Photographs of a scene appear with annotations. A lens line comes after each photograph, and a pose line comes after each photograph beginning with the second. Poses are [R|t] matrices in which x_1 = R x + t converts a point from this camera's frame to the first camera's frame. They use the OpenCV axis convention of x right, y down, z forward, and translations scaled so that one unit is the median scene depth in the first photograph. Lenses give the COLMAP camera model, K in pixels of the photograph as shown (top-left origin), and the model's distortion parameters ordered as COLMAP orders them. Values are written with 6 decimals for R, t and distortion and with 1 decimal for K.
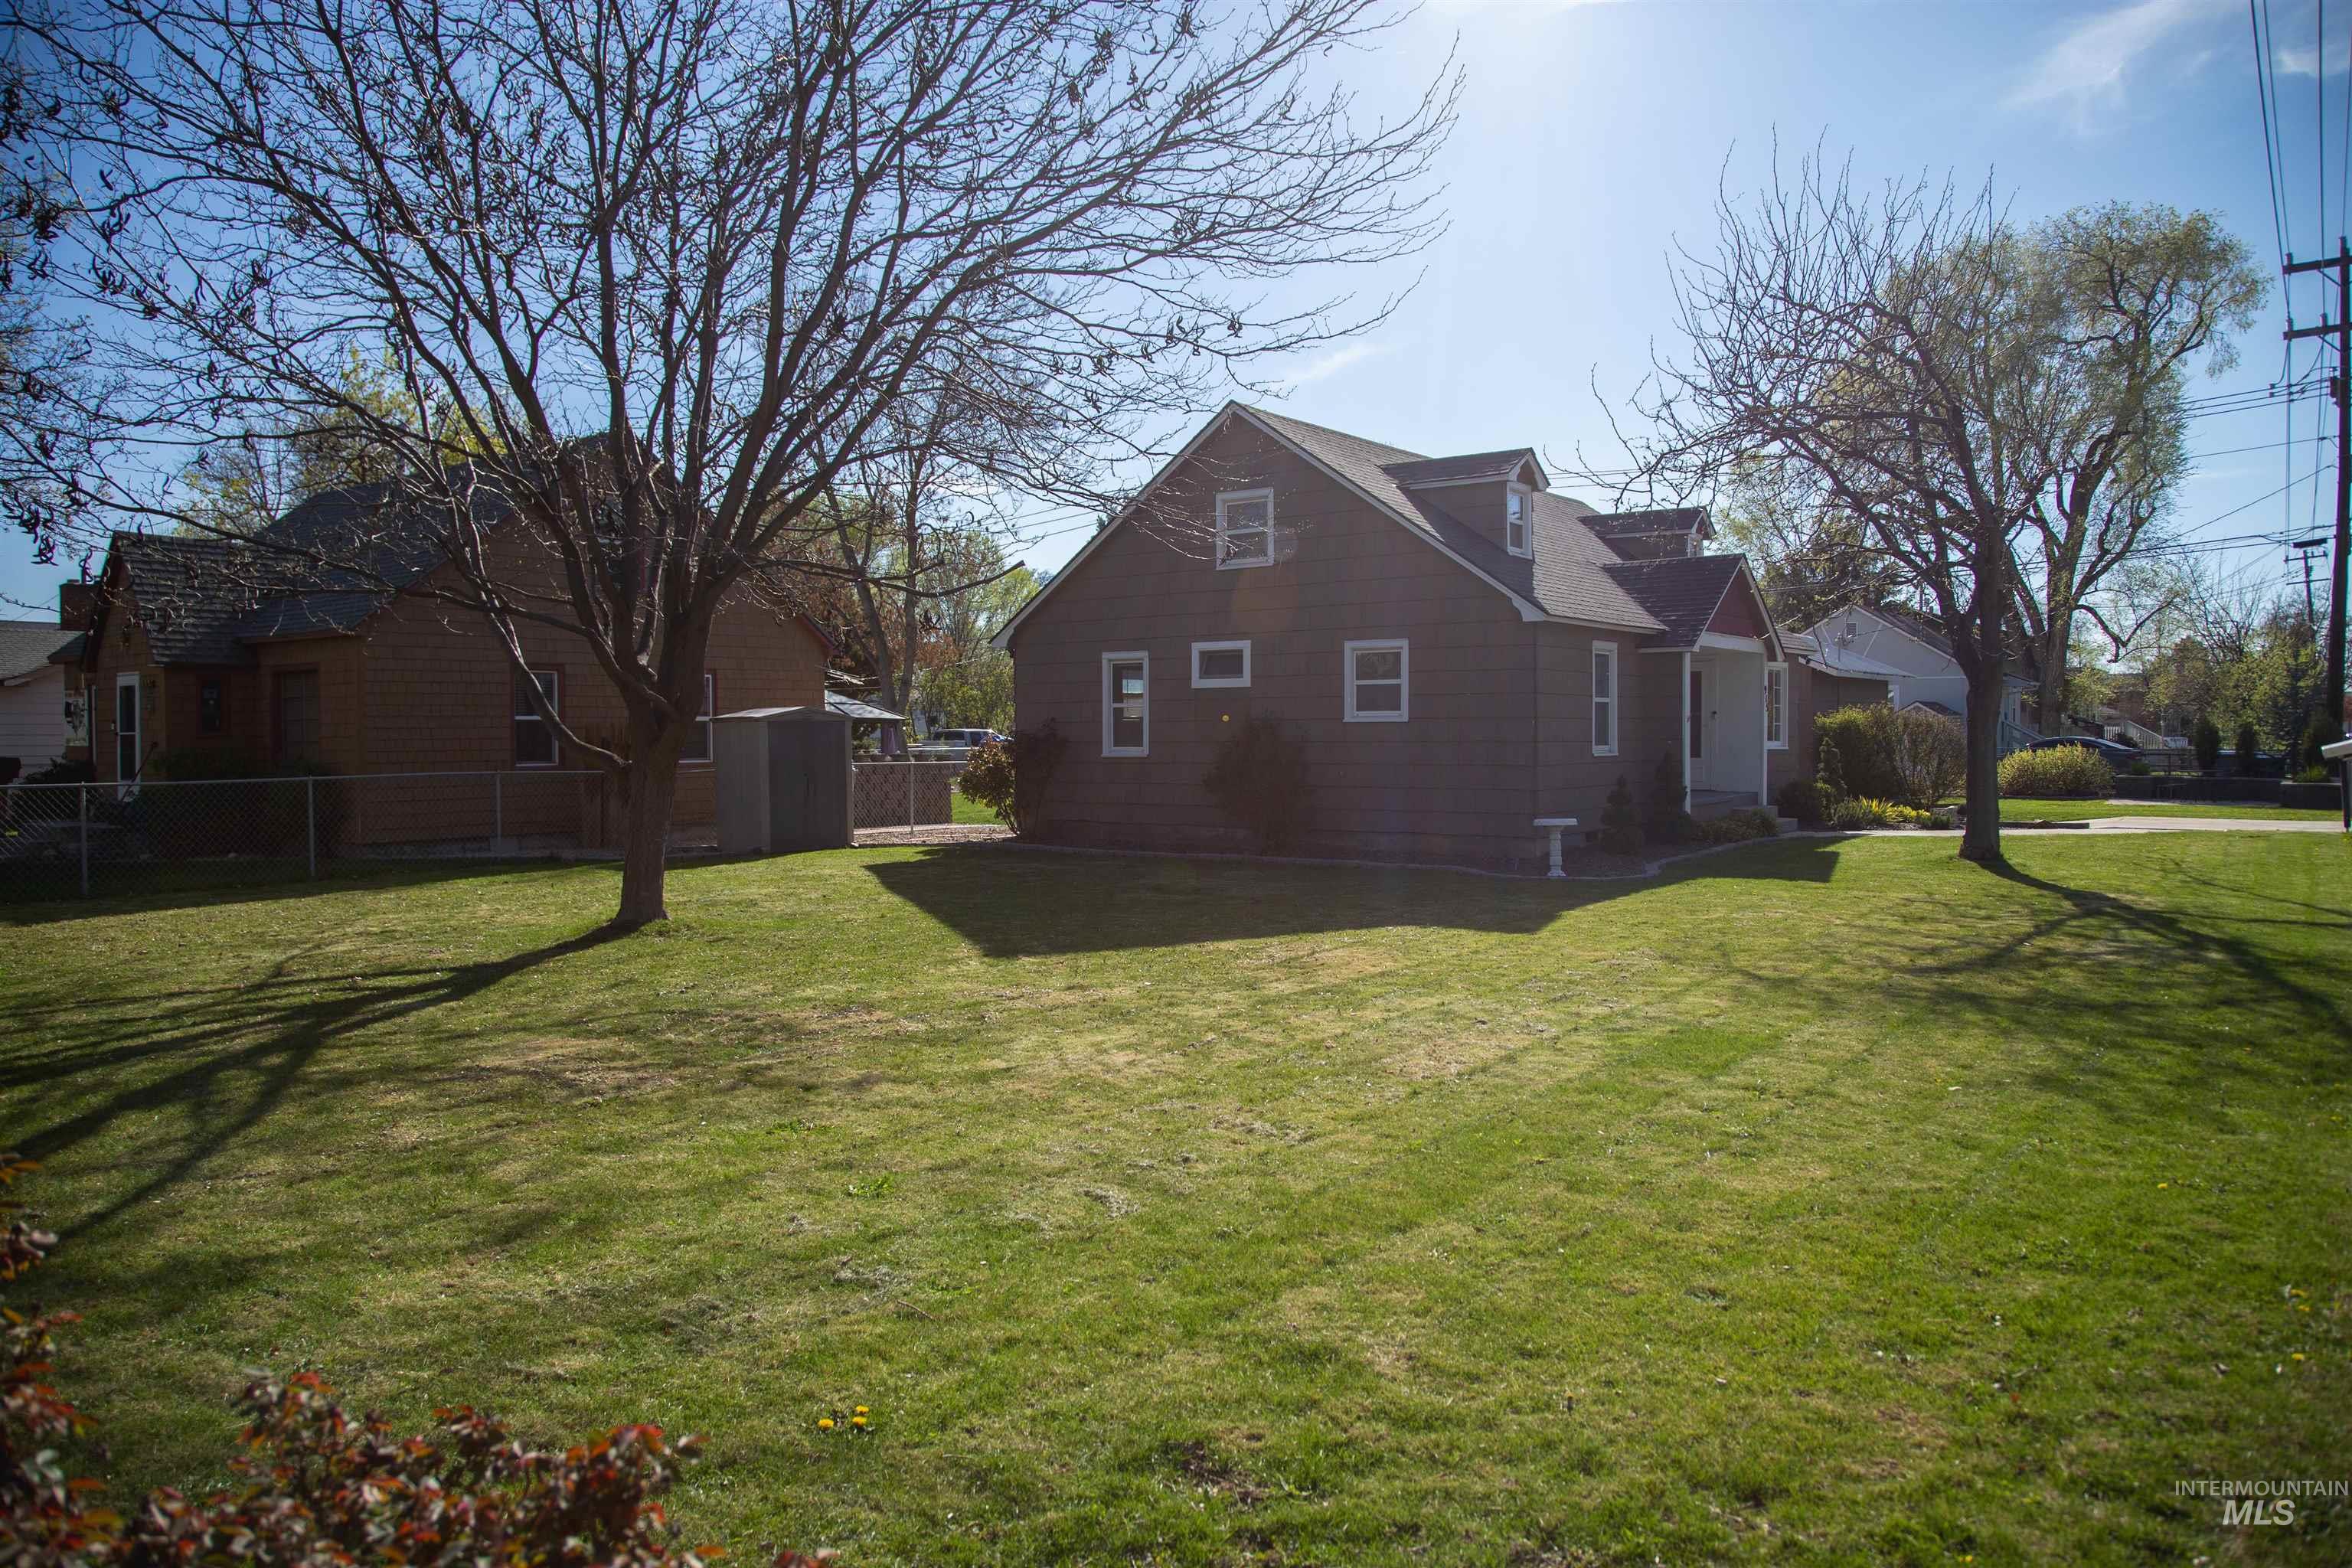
lens RADIAL K [[1647.6, 0, 1168.0], [0, 1647.6, 788.5], [0, 0, 1]] dist [-0.115155, 0.075734]
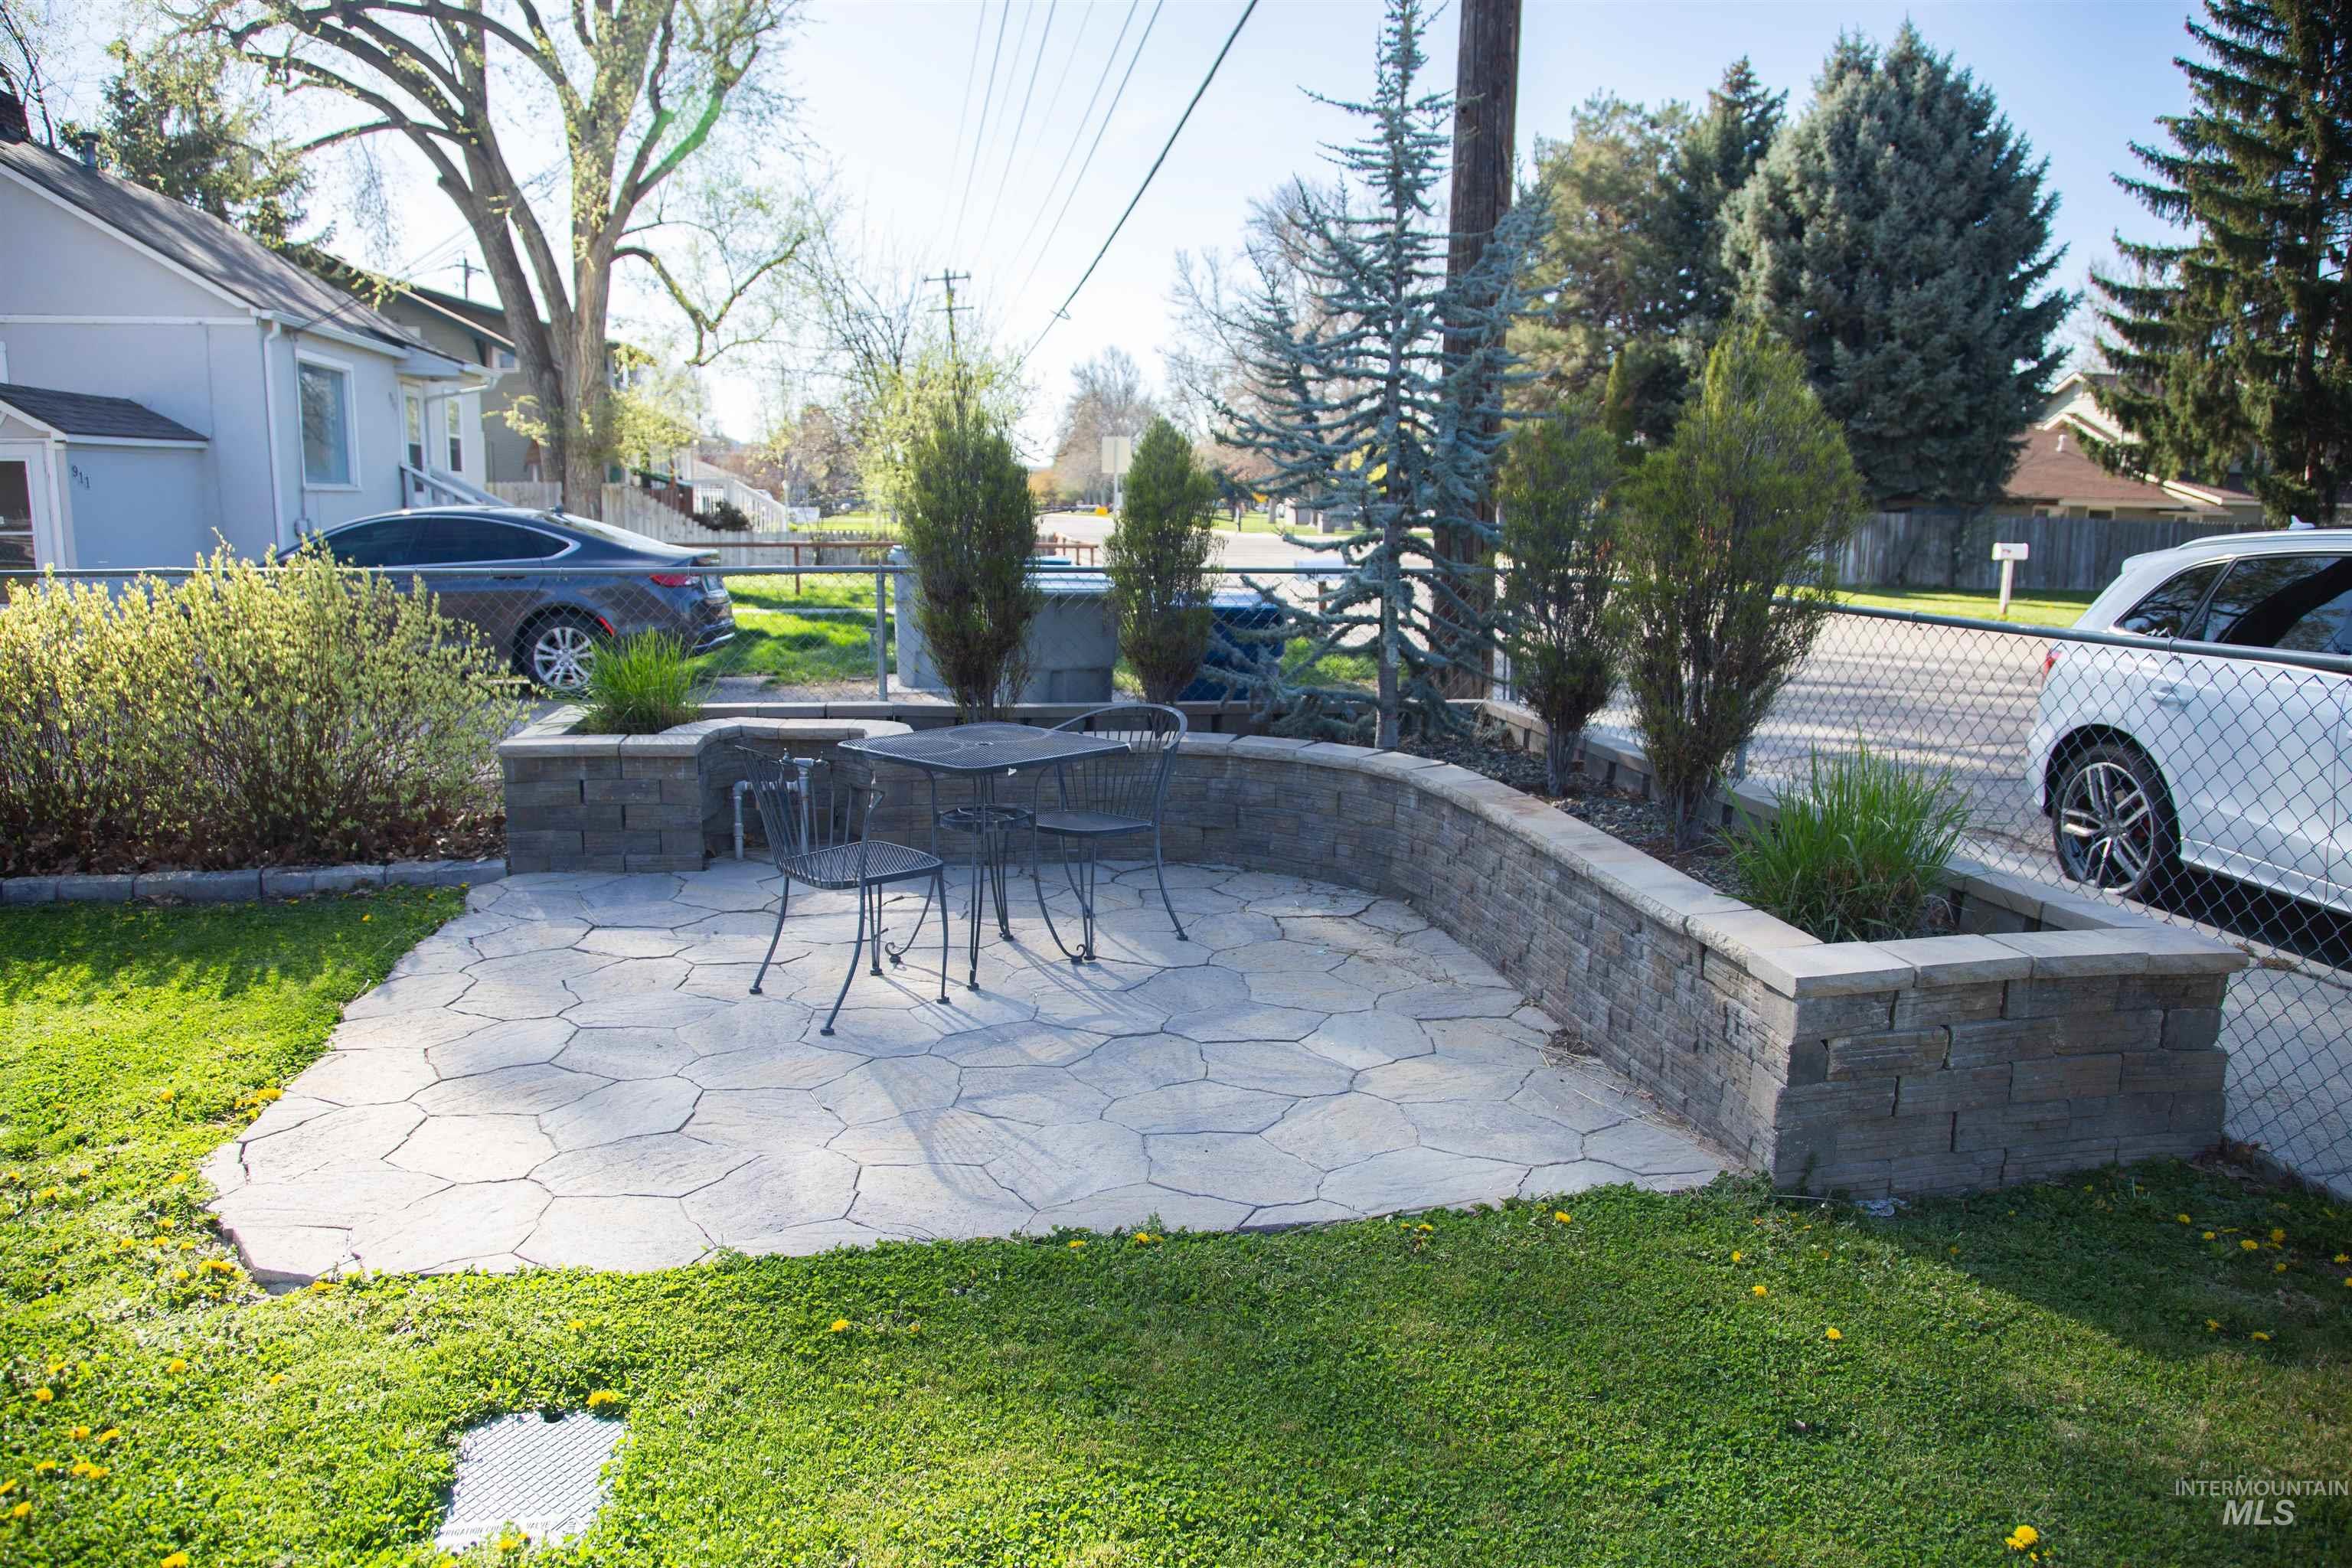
lens RADIAL K [[1597.9, 0, 1168.2], [0, 1597.9, 784.3], [0, 0, 1]] dist [-0.134860, 0.073630]
pose [[0.707214, -0.115478, 0.697505, 0.330445], [0.015903, 0.988919, 0.147600, -0.015620], [-0.706820, -0.093293, 0.701214, 0.520389]]
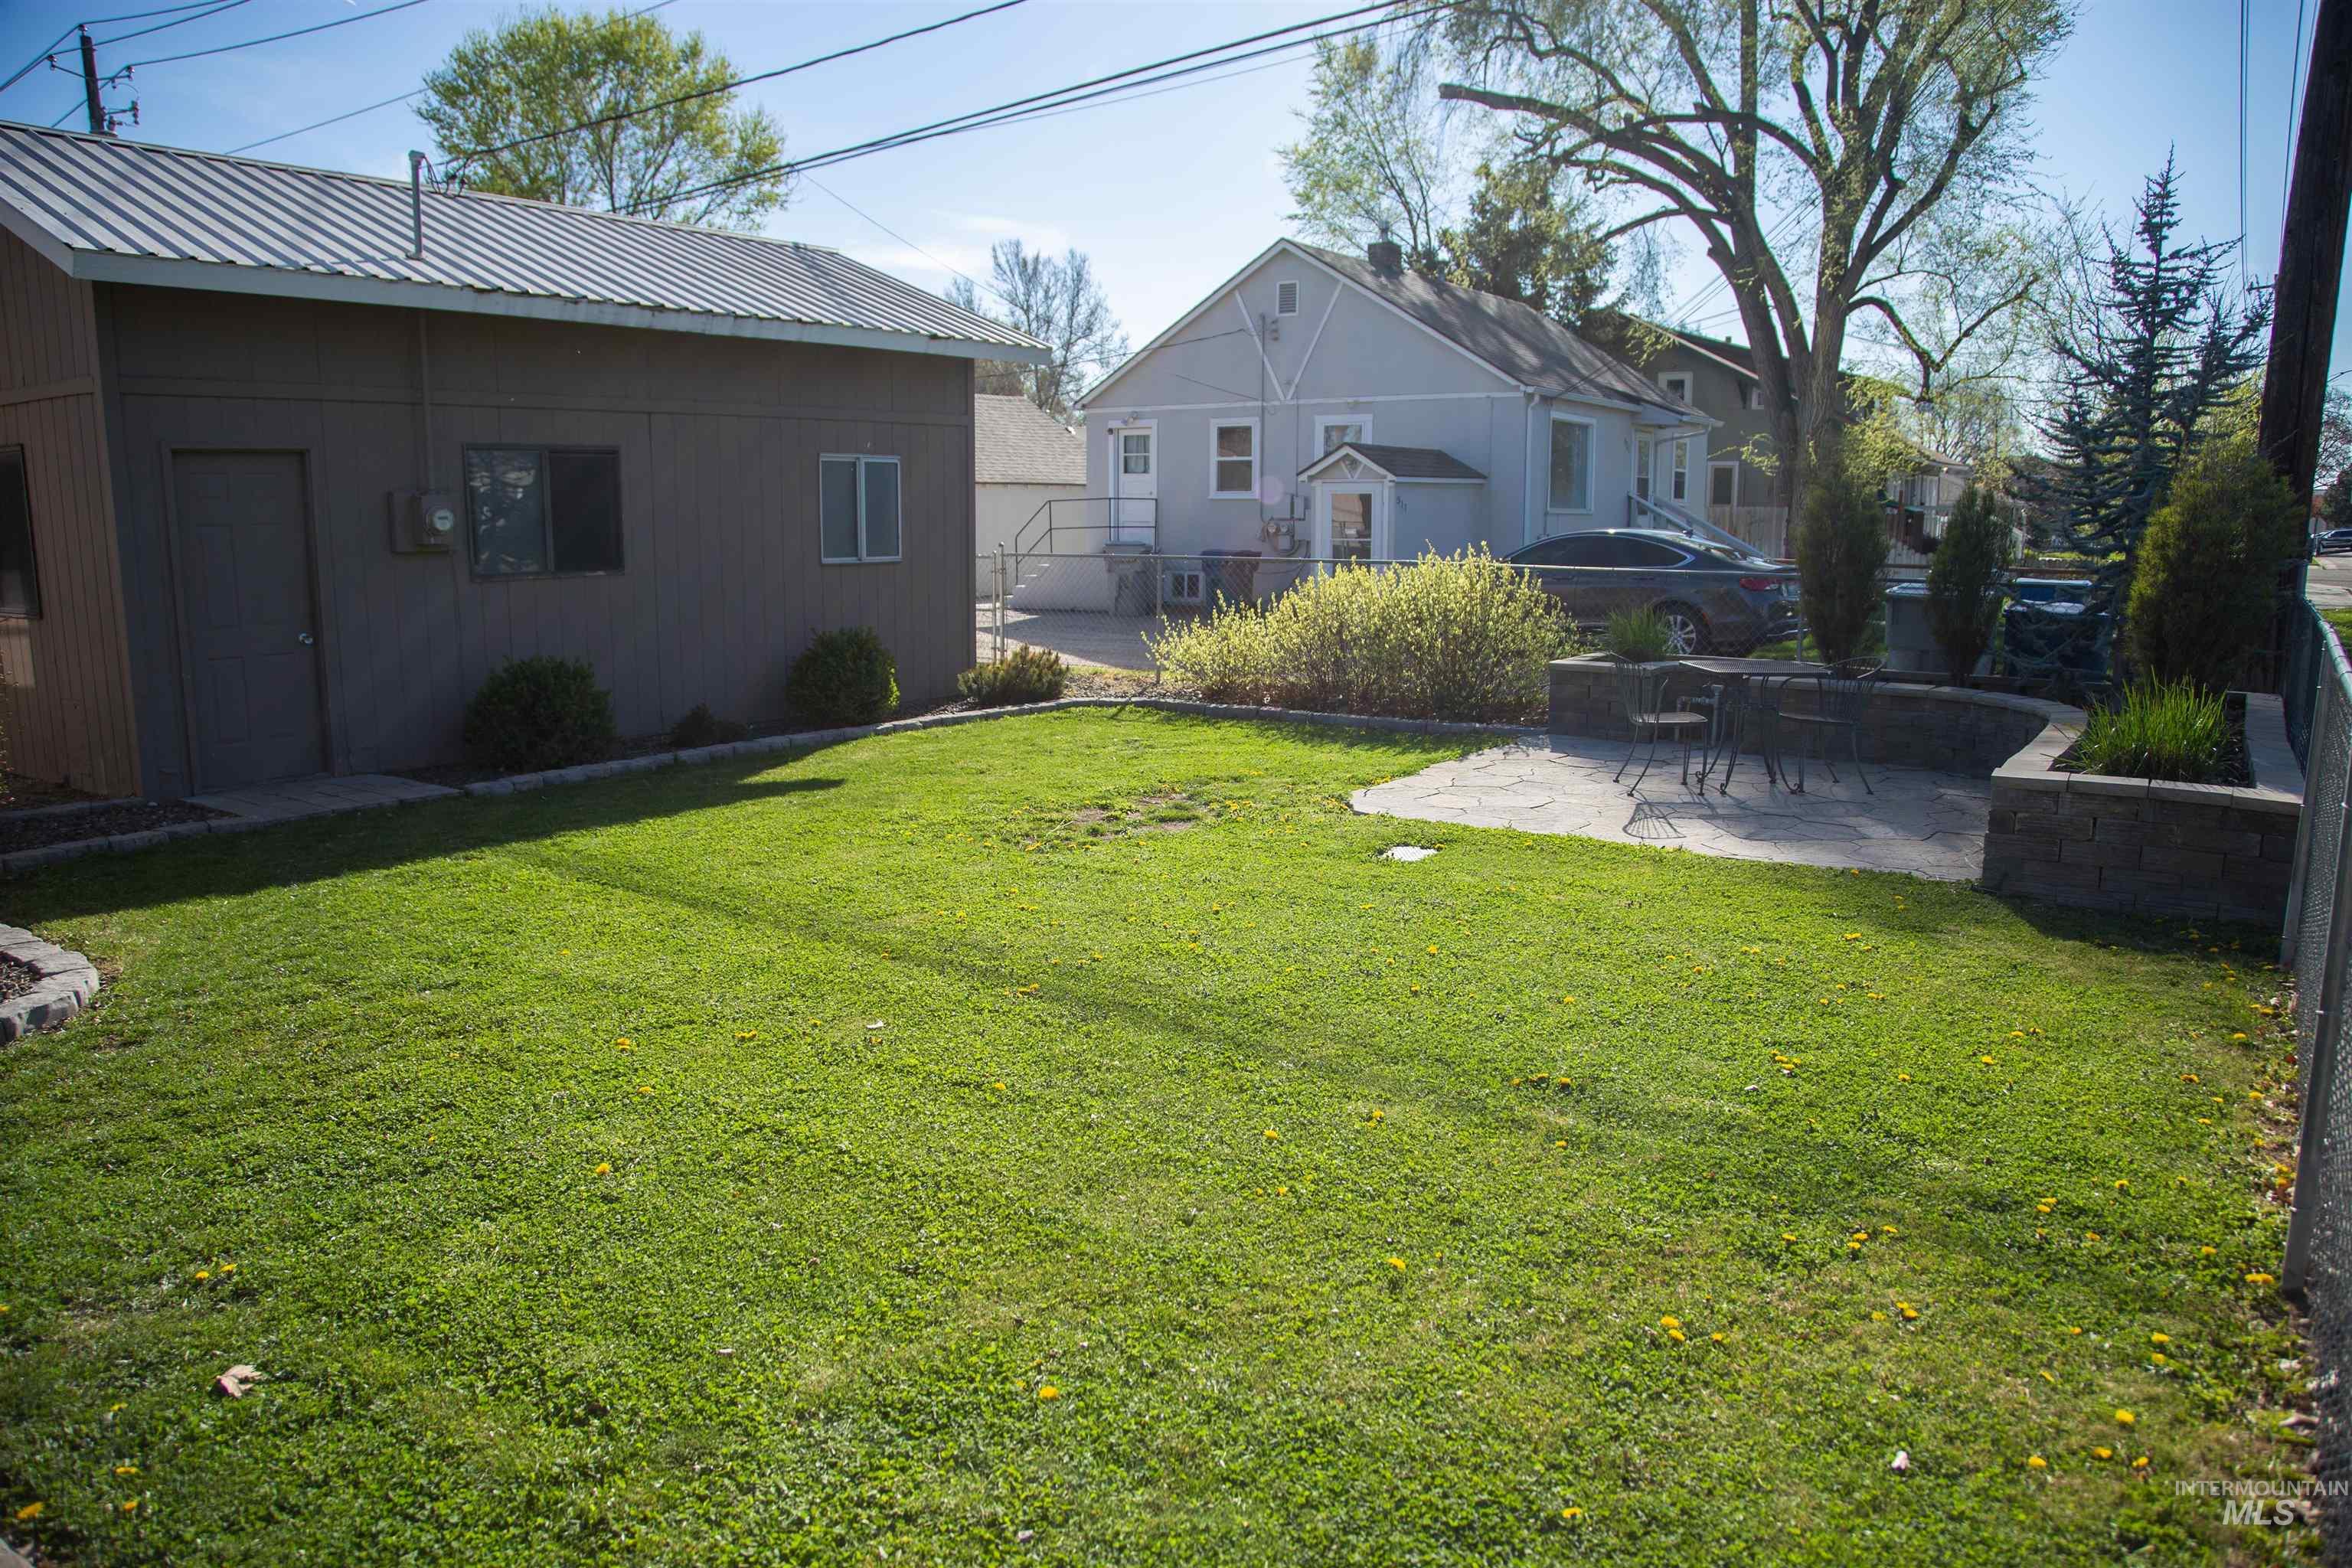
lens RADIAL K [[1647.6, 0, 1168.0], [0, 1647.6, 788.5], [0, 0, 1]] dist [-0.115155, 0.075734]
pose [[0.999984, 0.005462, 0.001373, 0.324604], [-0.005594, 0.991644, 0.128880, -0.013468], [-0.000658, -0.128885, 0.991659, 0.413456]]
